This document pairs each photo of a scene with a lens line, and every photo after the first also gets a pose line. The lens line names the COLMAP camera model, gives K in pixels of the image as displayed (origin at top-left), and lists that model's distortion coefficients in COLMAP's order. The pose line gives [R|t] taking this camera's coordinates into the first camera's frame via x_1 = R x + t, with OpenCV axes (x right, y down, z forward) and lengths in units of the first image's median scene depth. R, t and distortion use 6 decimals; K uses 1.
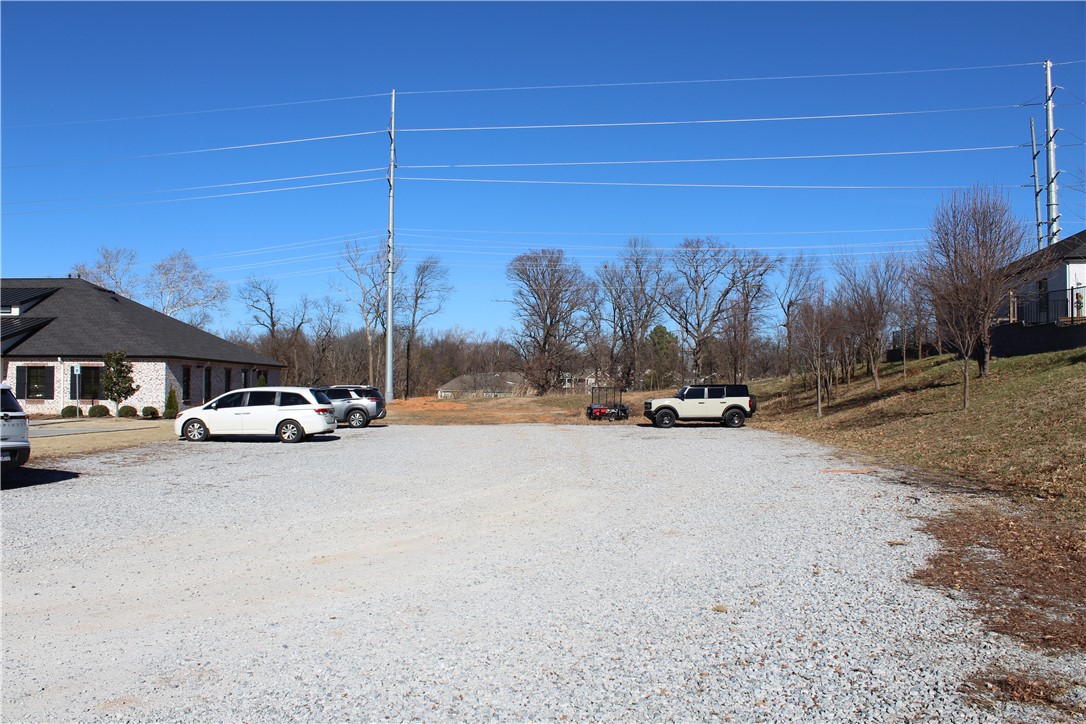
lens RADIAL K [[890.8, 0, 543.0], [0, 890.8, 362.0], [0, 0, 1]] dist [-0.161715, 0.147304]
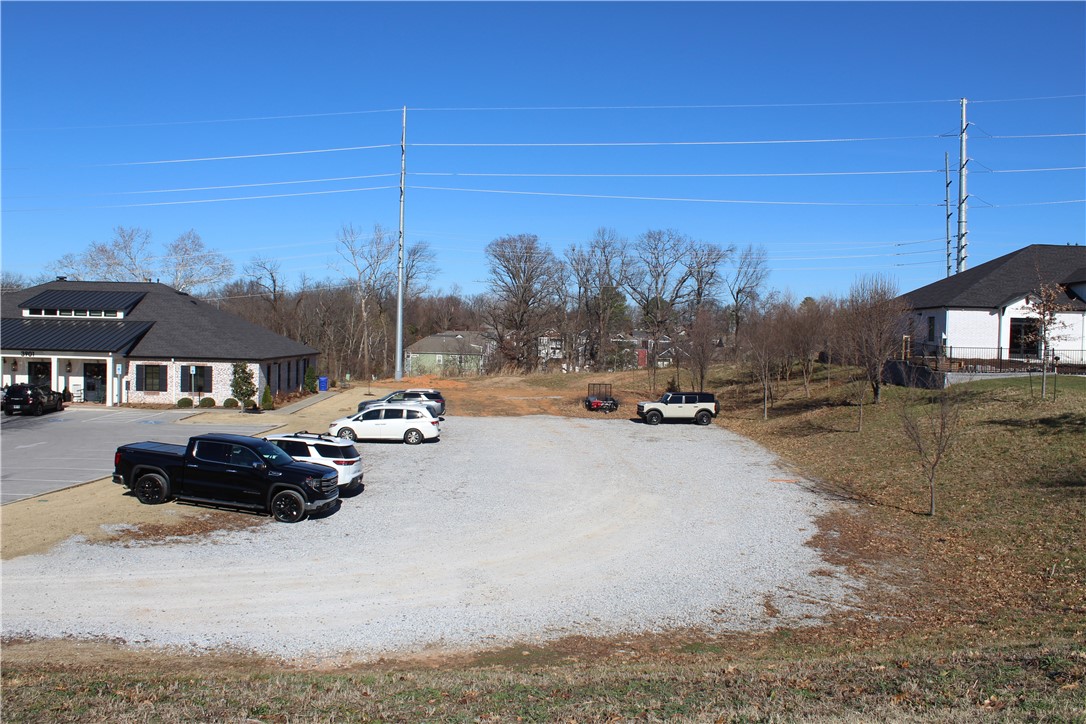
lens RADIAL K [[890.8, 0, 543.0], [0, 890.8, 362.0], [0, 0, 1]] dist [-0.161715, 0.147304]
pose [[0.997737, 0.017036, 0.065045, -0.062920], [-0.020694, 0.998217, 0.055982, -0.048956], [-0.063976, -0.057202, 0.996311, -0.177347]]
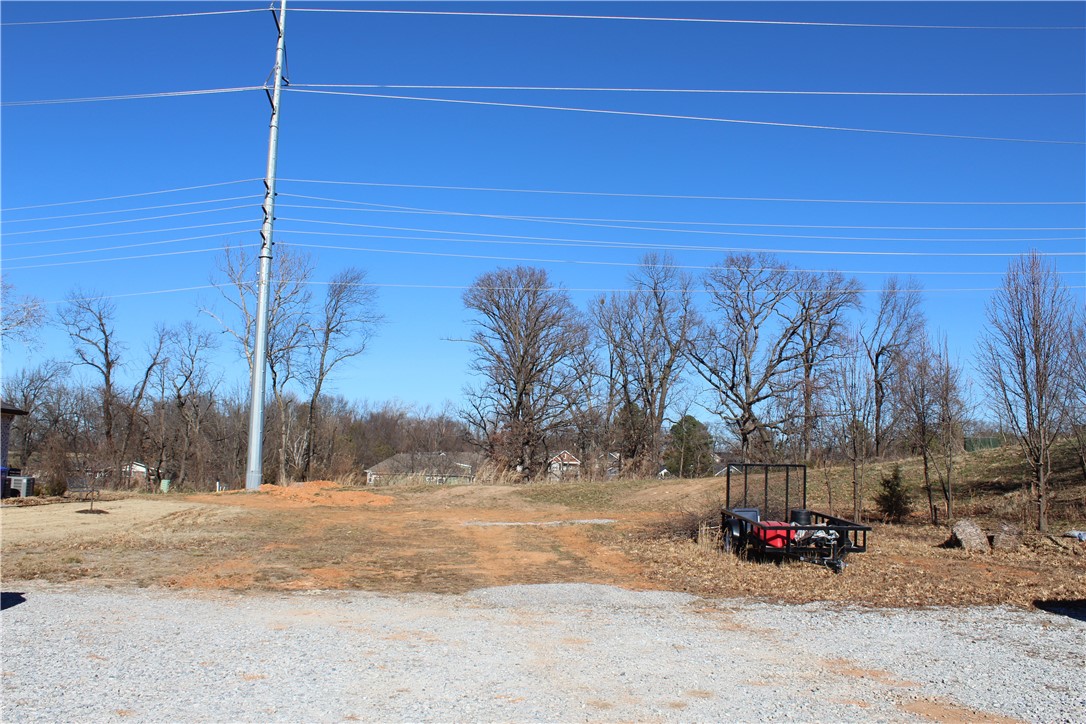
lens RADIAL K [[962.5, 0, 543.0], [0, 962.5, 362.0], [0, 0, 1]] dist [-0.151759, 0.141290]
pose [[0.998369, 0.022498, 0.052479, -0.027755], [-0.017899, 0.996091, -0.086500, 0.014865], [-0.054220, 0.085419, 0.994869, 0.413706]]
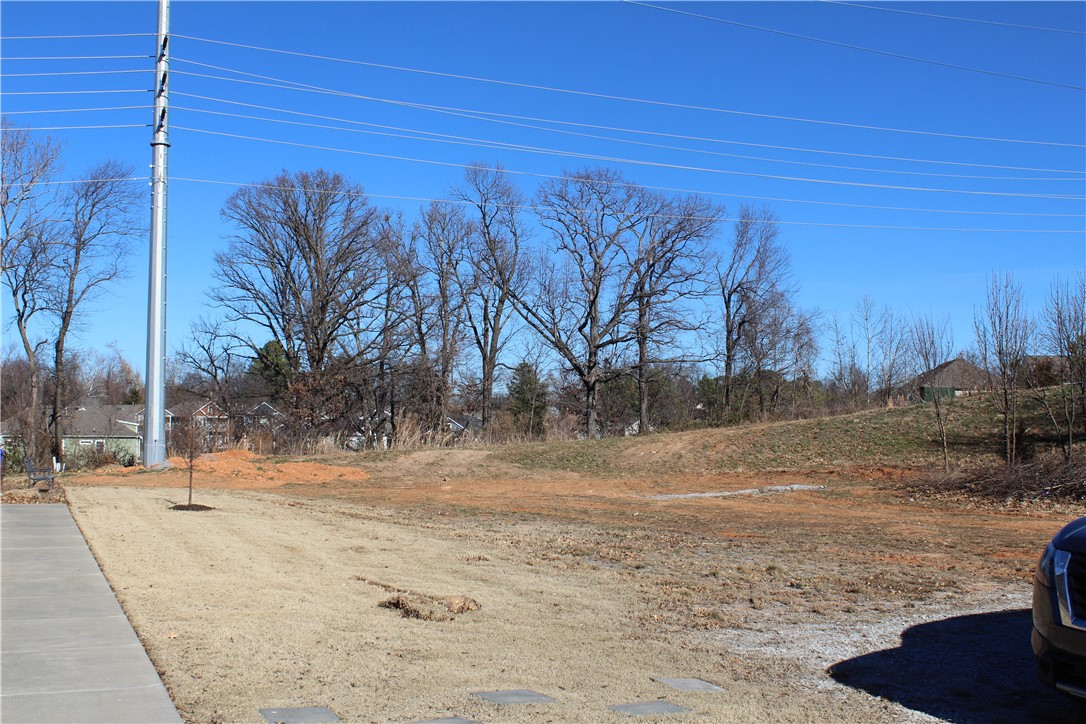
lens RADIAL K [[1160.2, 0, 543.0], [0, 1160.2, 362.0], [0, 0, 1]] dist [-0.087022, -0.003992]
pose [[0.917012, 0.018975, 0.398408, -0.229057], [-0.007064, 0.999484, -0.031343, 0.014485], [-0.398797, 0.025928, 0.916672, 0.471094]]
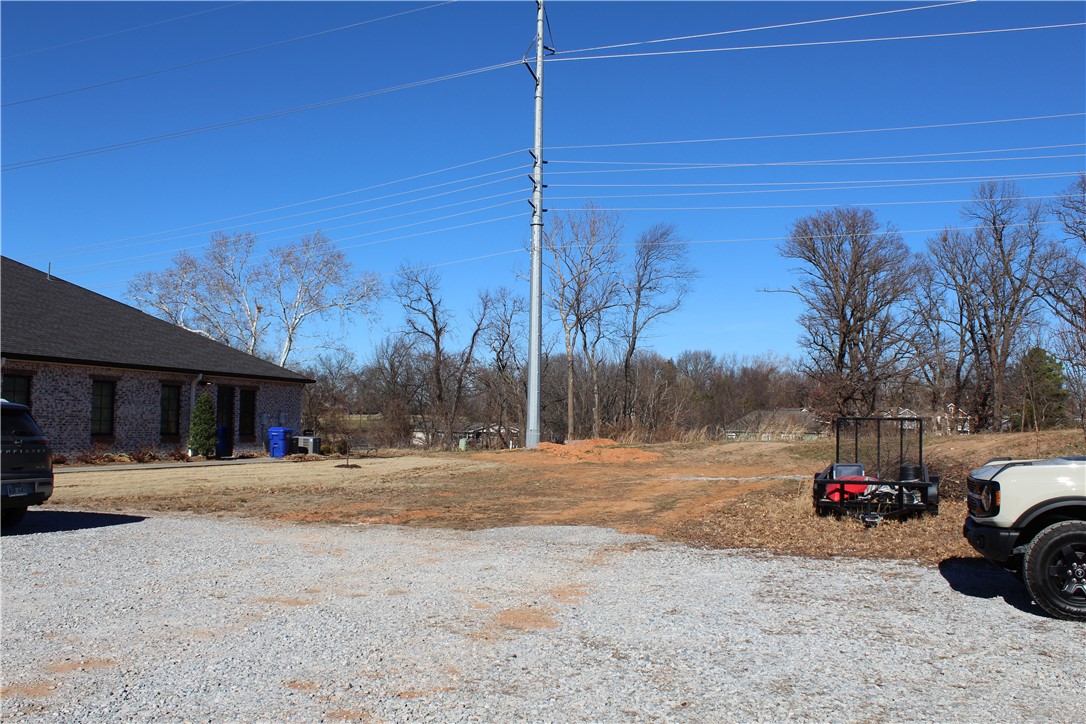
lens RADIAL K [[1013.7, 0, 543.0], [0, 1013.7, 362.0], [0, 0, 1]] dist [-0.143678, 0.173306]
pose [[0.945110, -0.009513, -0.326614, 0.050842], [-0.002247, 0.999363, -0.035611, 0.013819], [0.326745, 0.034390, 0.944487, 0.390995]]
